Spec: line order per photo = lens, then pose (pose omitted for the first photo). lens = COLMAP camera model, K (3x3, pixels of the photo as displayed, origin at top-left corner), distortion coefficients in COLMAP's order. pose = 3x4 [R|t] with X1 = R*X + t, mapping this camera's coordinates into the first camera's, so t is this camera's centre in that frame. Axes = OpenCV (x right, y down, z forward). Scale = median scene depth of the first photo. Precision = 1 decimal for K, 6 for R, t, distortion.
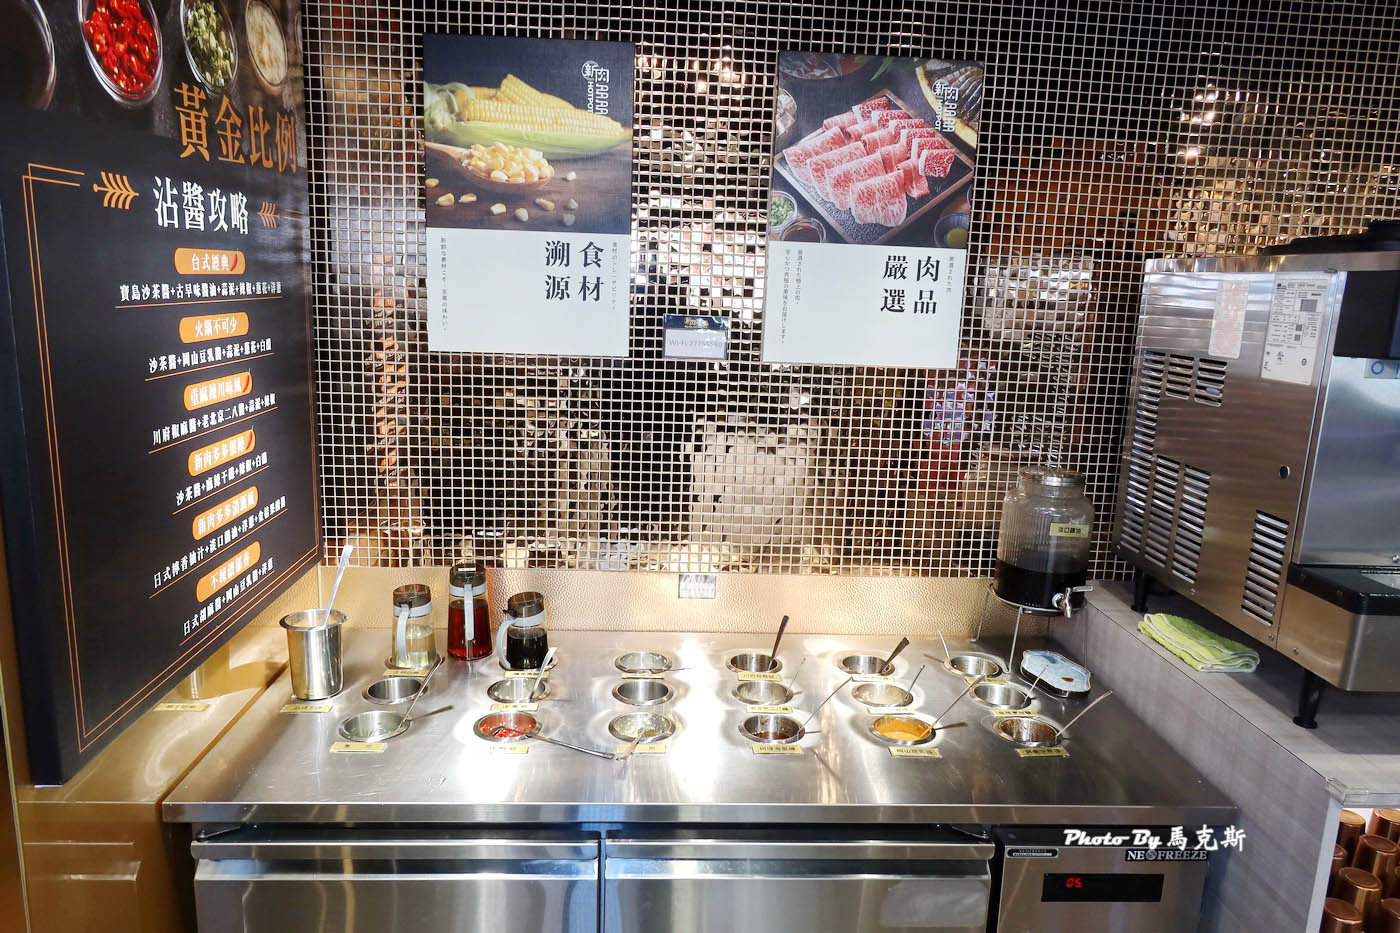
lens RADIAL K [[955.7, 0, 700.0], [0, 955.7, 466.5], [0, 0, 1]] dist [-0.014758, 0.007089]
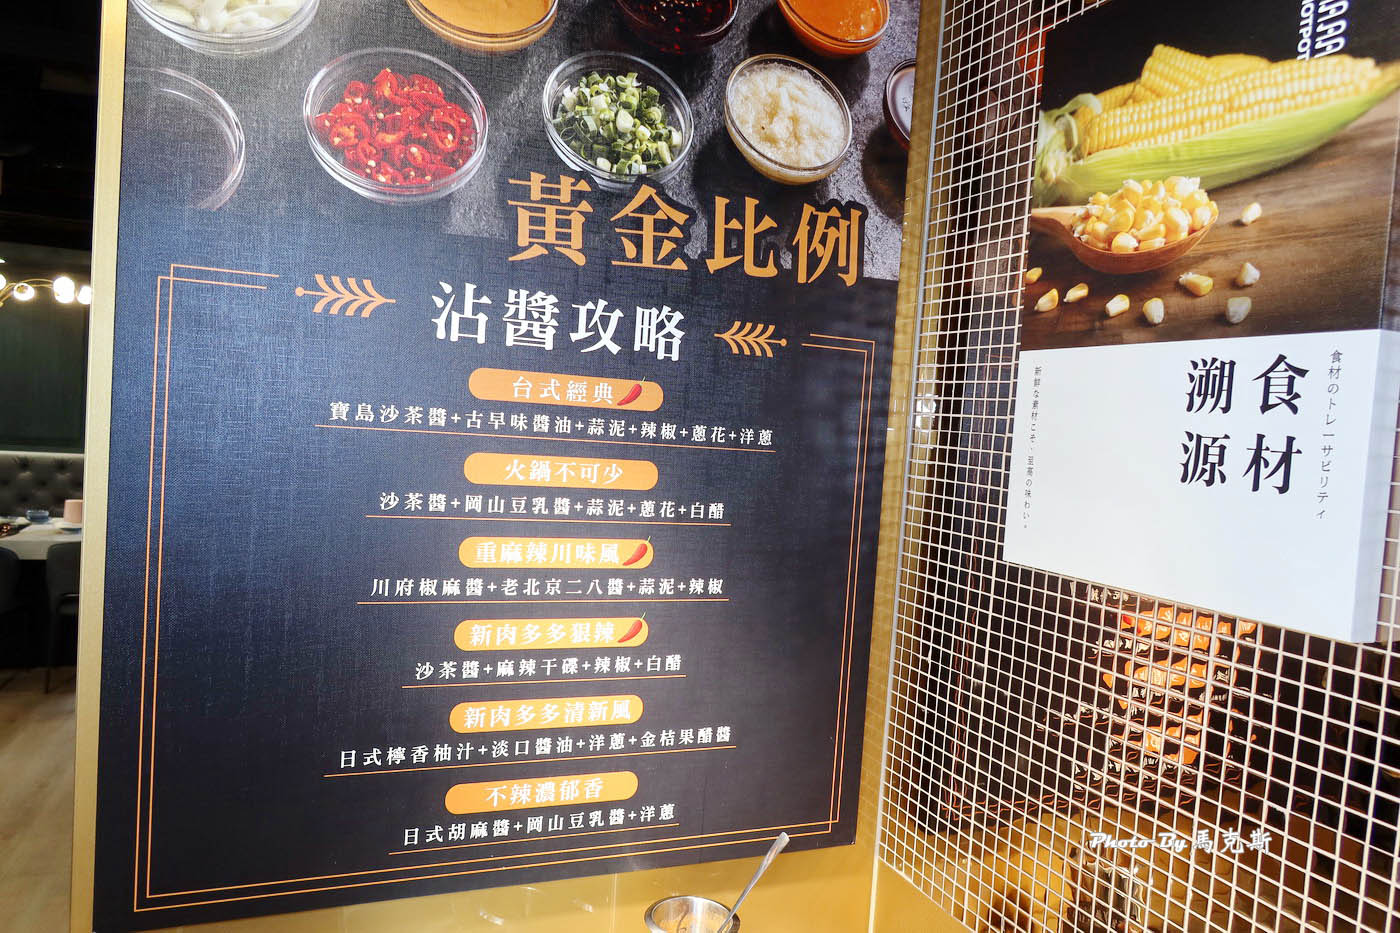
lens RADIAL K [[955.7, 0, 700.0], [0, 955.7, 466.5], [0, 0, 1]] dist [-0.014758, 0.007089]
pose [[0.331070, 0.032015, -0.943063, 0.205007], [-0.239182, 0.969632, -0.051050, -0.108100], [0.912790, 0.242464, 0.328674, 0.661060]]
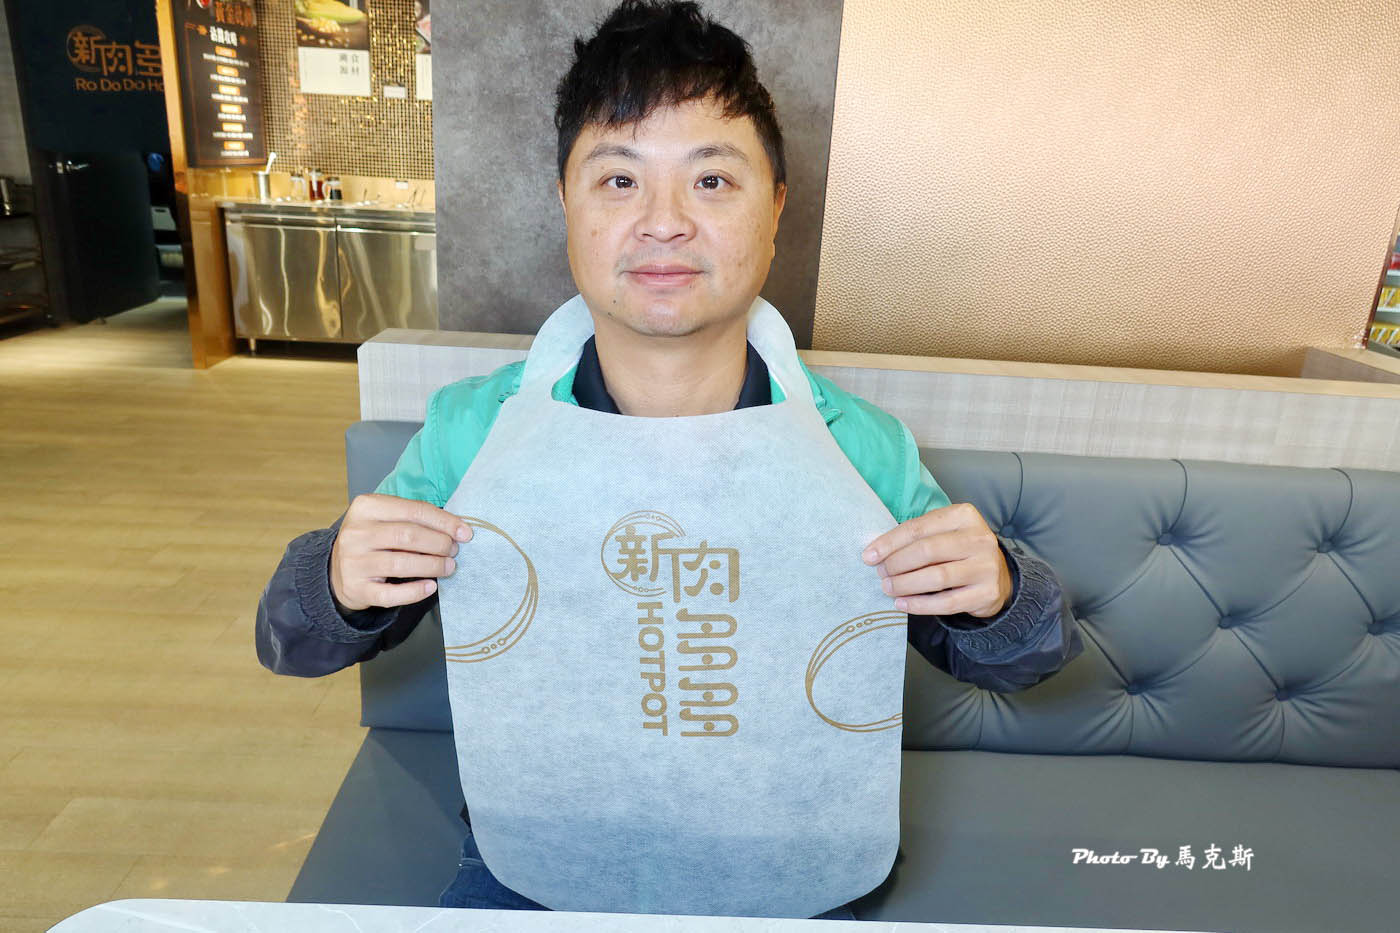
lens RADIAL K [[955.7, 0, 700.0], [0, 955.7, 466.5], [0, 0, 1]] dist [-0.014758, 0.007089]
pose [[0.999096, 0.032217, -0.027743, 1.104918], [-0.028633, 0.992229, 0.121089, 0.660242], [0.031429, -0.120185, 0.992254, -2.089168]]
